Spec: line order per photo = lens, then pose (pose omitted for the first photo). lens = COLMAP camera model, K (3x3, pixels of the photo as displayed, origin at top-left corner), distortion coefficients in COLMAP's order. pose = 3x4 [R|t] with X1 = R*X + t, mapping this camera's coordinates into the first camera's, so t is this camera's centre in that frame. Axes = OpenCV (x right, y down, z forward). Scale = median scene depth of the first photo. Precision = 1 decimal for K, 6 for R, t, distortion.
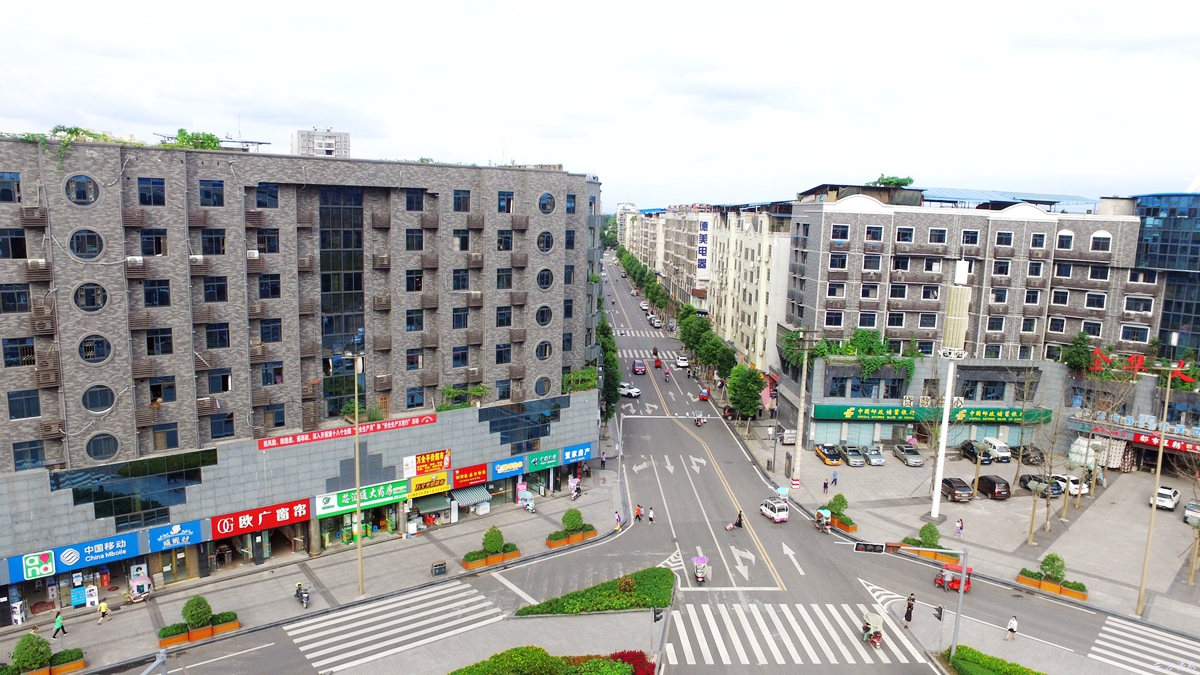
lens RADIAL K [[804.9, 0, 601.5], [0, 804.9, 347.7], [0, 0, 1]] dist [-0.128975, 0.096865]
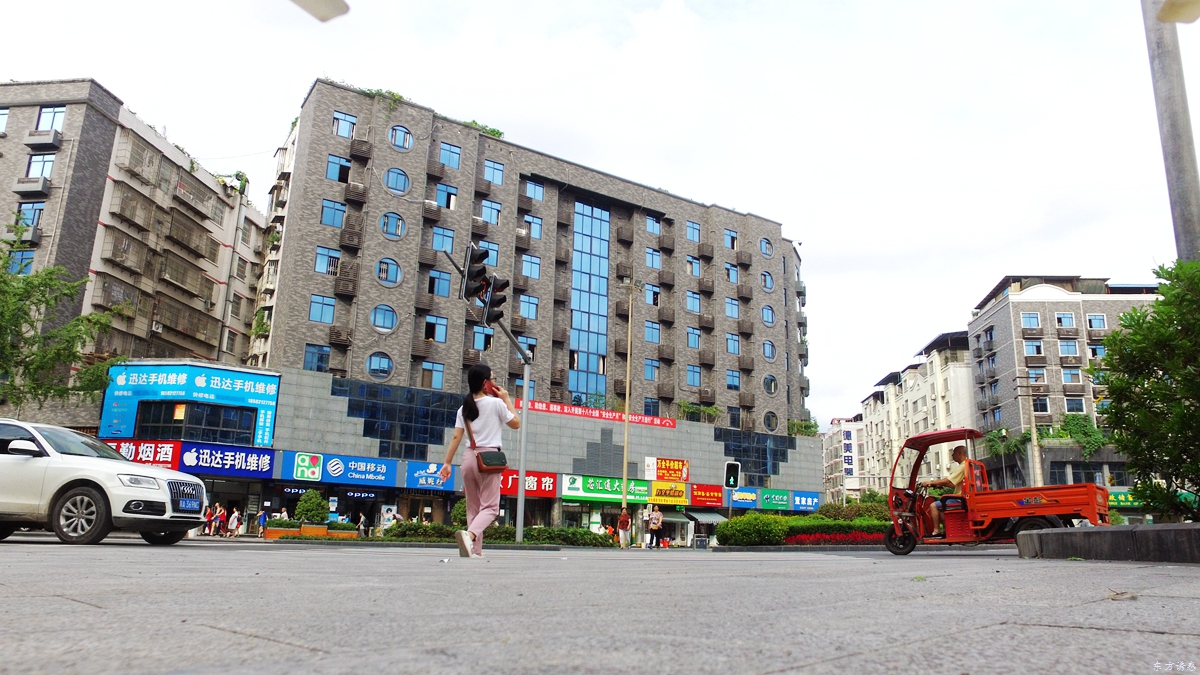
lens RADIAL K [[804.9, 0, 601.5], [0, 804.9, 347.7], [0, 0, 1]] dist [-0.128975, 0.096865]
pose [[0.994037, -0.033330, -0.103826, -0.194557], [-0.010495, 0.918480, -0.395329, 0.395485], [0.108538, 0.394061, 0.912653, 0.063478]]
